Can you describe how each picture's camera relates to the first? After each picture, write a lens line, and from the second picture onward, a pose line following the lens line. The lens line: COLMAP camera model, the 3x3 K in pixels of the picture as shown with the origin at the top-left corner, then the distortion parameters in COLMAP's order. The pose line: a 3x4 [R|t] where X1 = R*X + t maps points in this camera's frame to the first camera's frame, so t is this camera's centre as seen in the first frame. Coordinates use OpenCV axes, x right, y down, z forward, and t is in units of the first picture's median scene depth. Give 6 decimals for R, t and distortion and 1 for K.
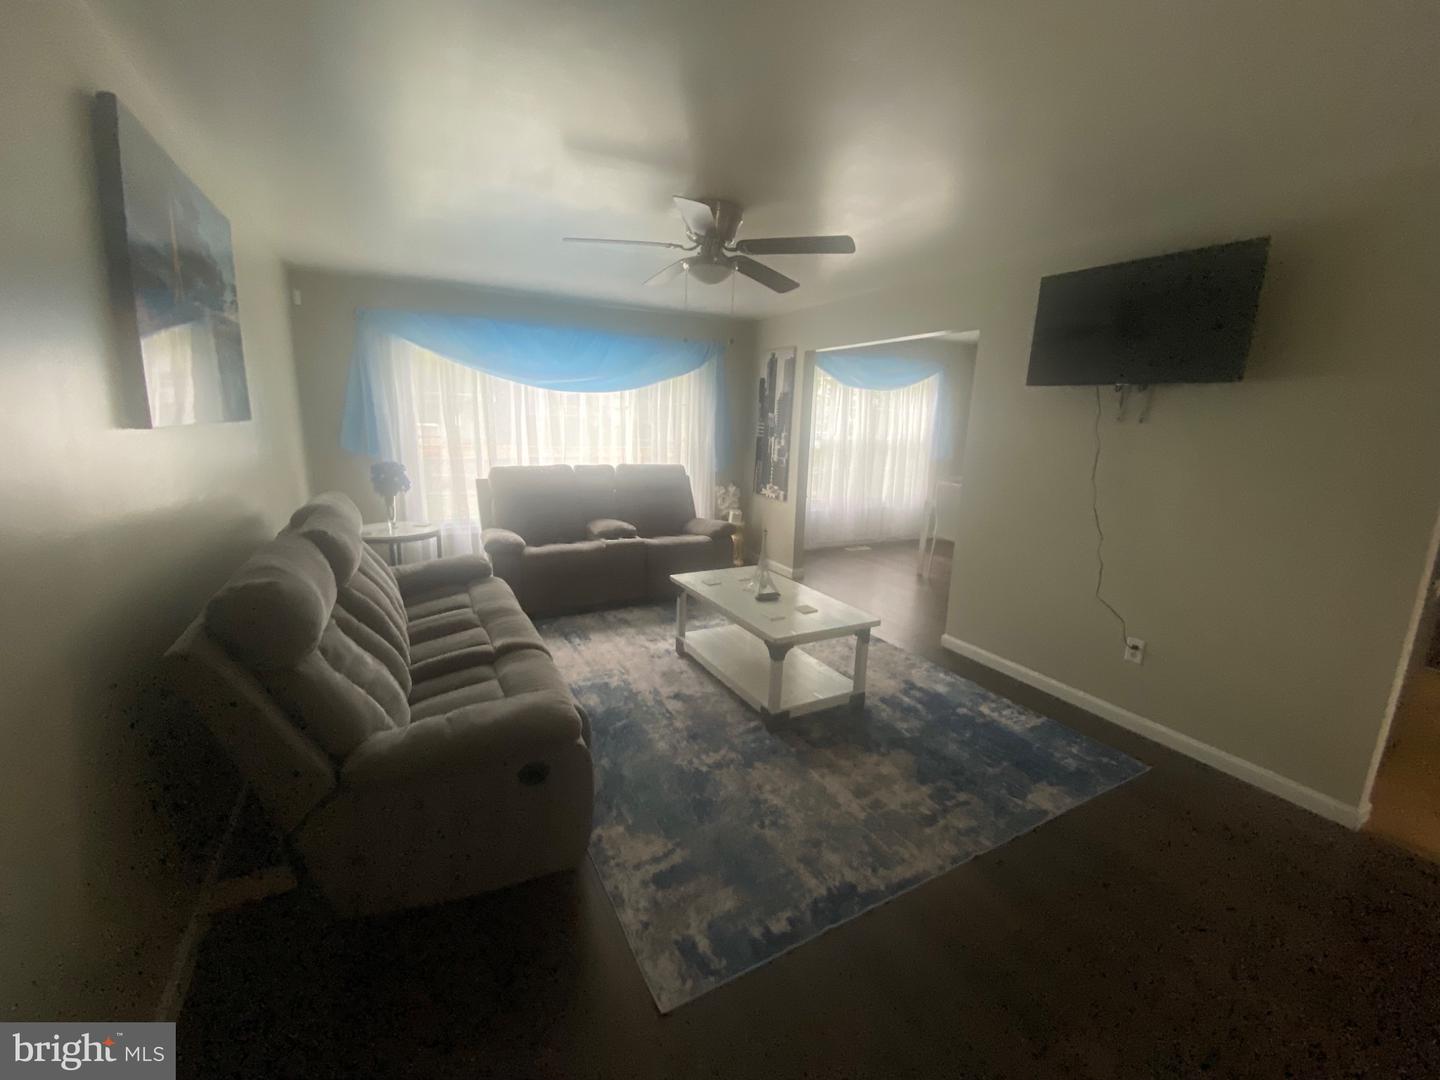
lens RADIAL K [[582.7, 0, 716.8], [0, 582.7, 536.3], [0, 0, 1]] dist [0.041707, -0.032861]
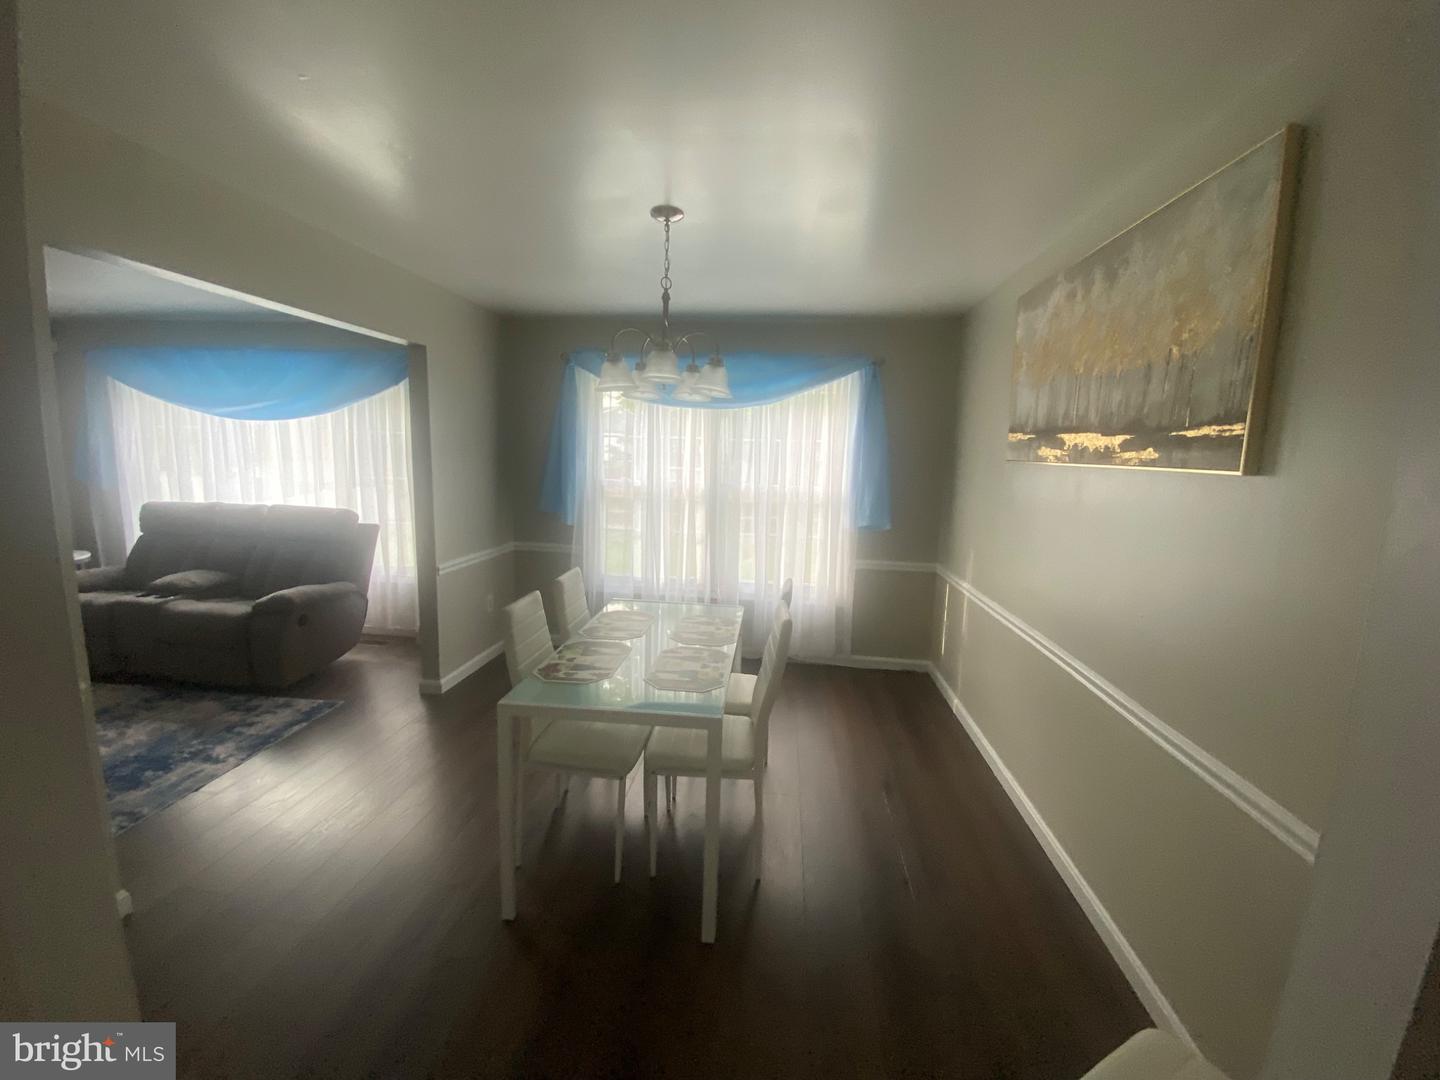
lens RADIAL K [[582.7, 0, 716.8], [0, 582.7, 536.3], [0, 0, 1]] dist [0.041707, -0.032861]
pose [[0.824965, 0.071842, -0.560599, 0.908441], [-0.116946, 0.992120, -0.044952, -0.129896], [0.552952, 0.102644, 0.826866, 0.745568]]
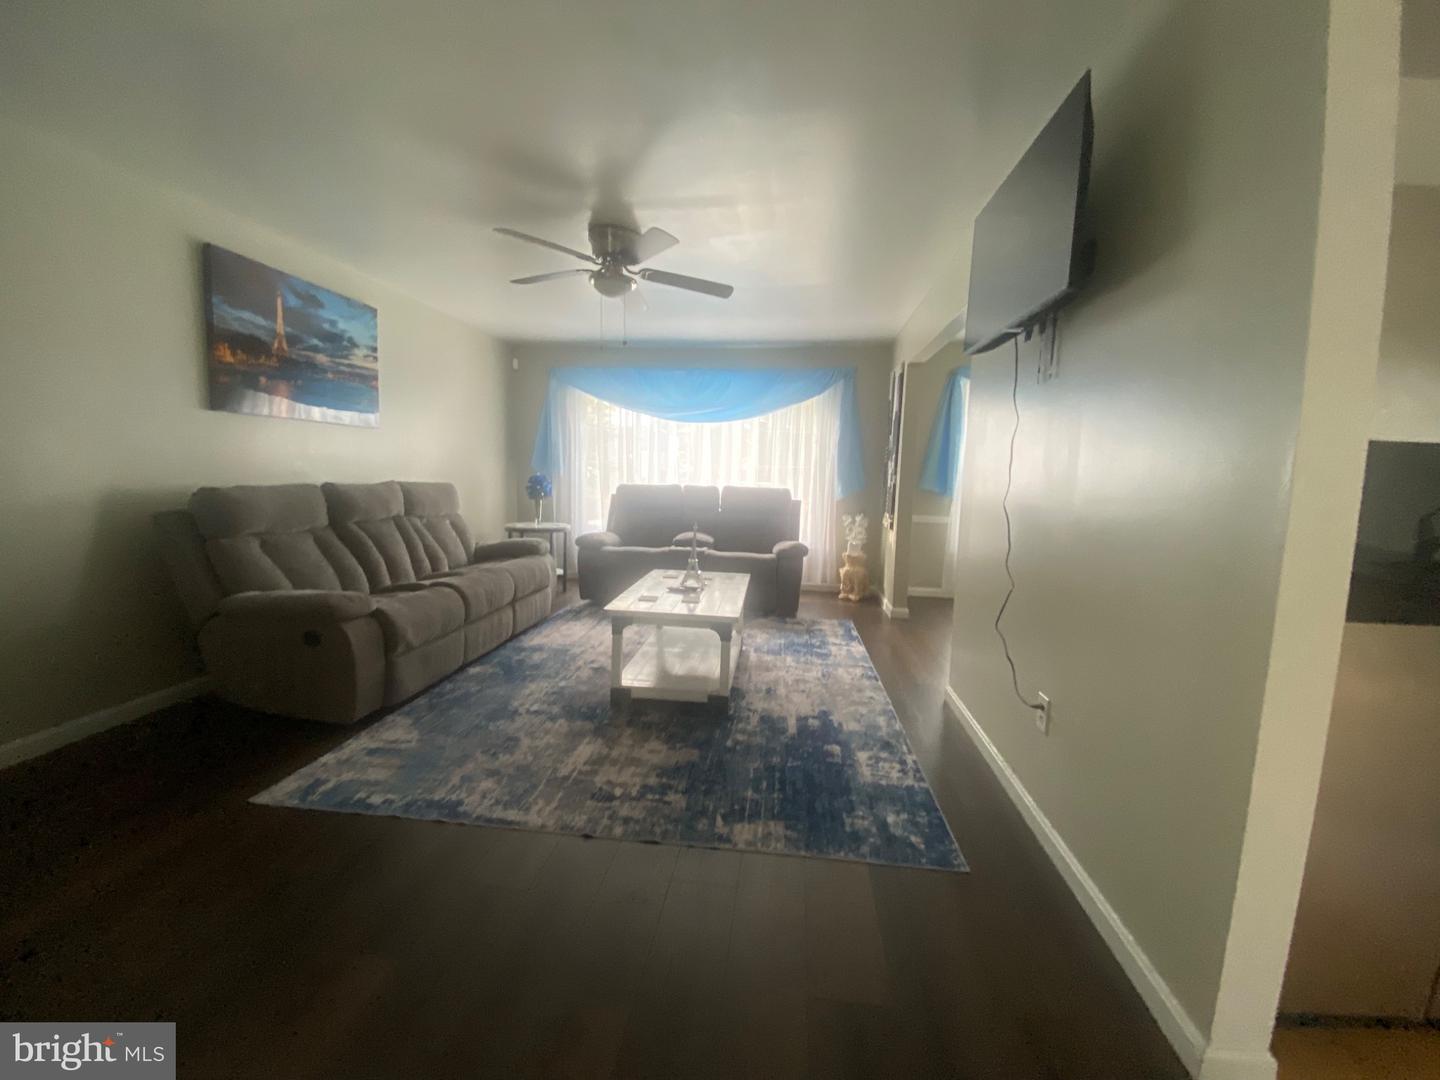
lens RADIAL K [[582.7, 0, 716.8], [0, 582.7, 536.3], [0, 0, 1]] dist [0.041707, -0.032861]
pose [[0.817543, 0.054682, -0.573265, 0.498205], [-0.117896, 0.990289, -0.073673, 0.057033], [0.563670, 0.127817, 0.816051, 0.137399]]
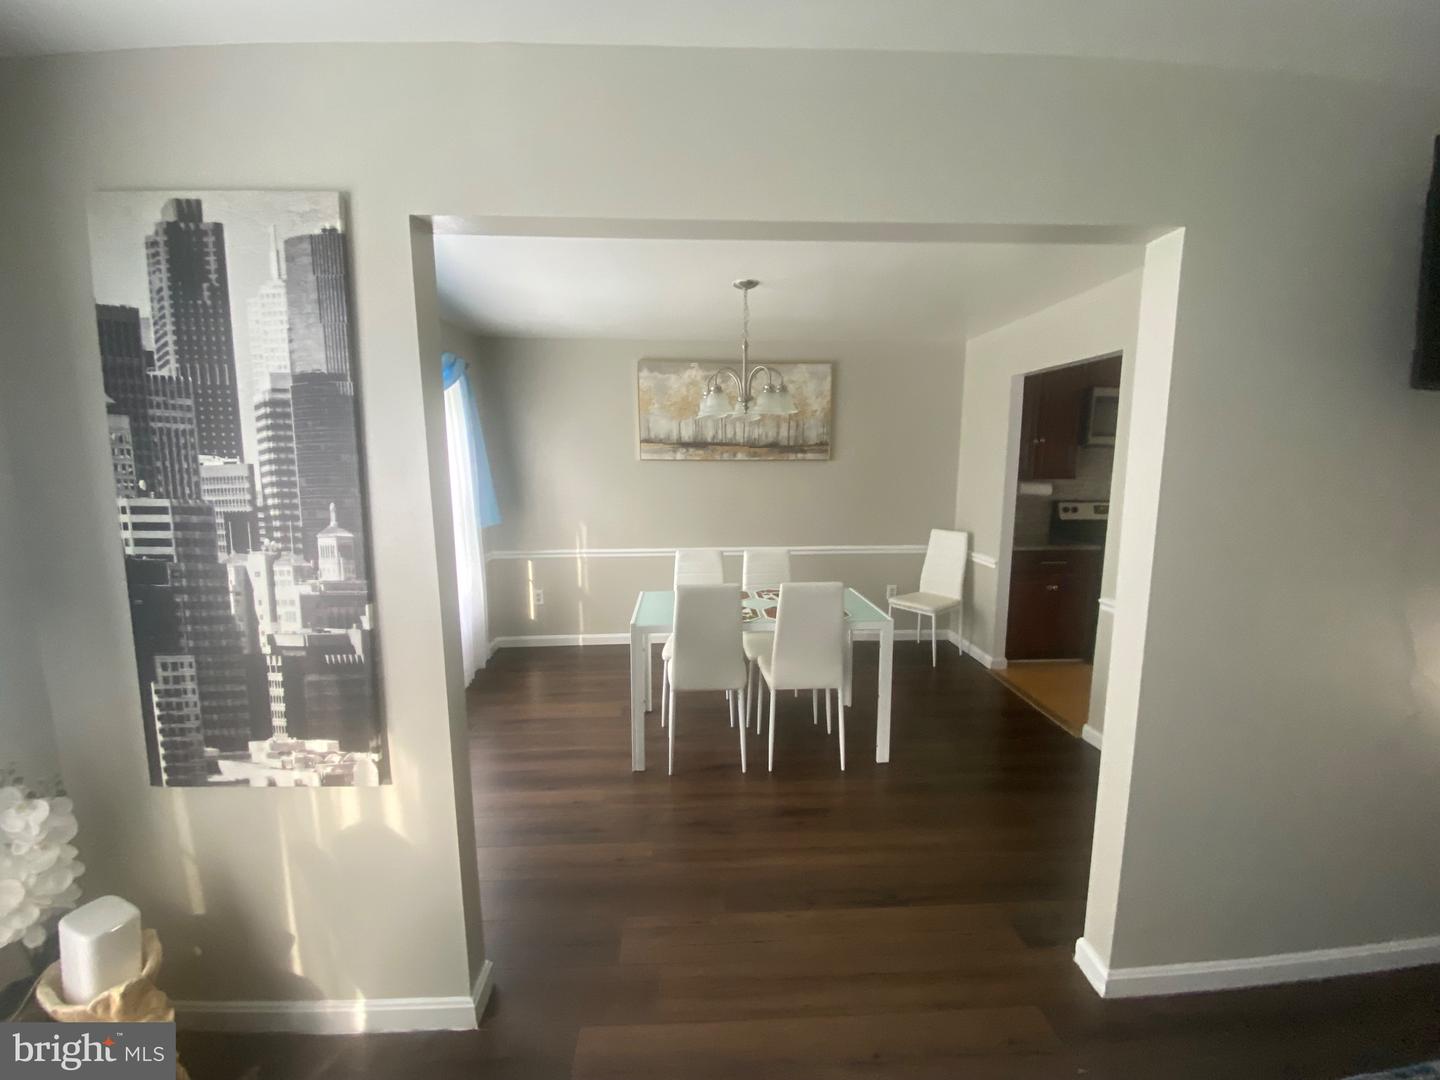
lens RADIAL K [[582.7, 0, 716.8], [0, 582.7, 536.3], [0, 0, 1]] dist [0.041707, -0.032861]
pose [[0.442318, -0.152156, 0.883857, -0.041123], [0.198829, 0.977617, 0.068795, -0.185685], [-0.874541, 0.145307, 0.462670, 0.857049]]
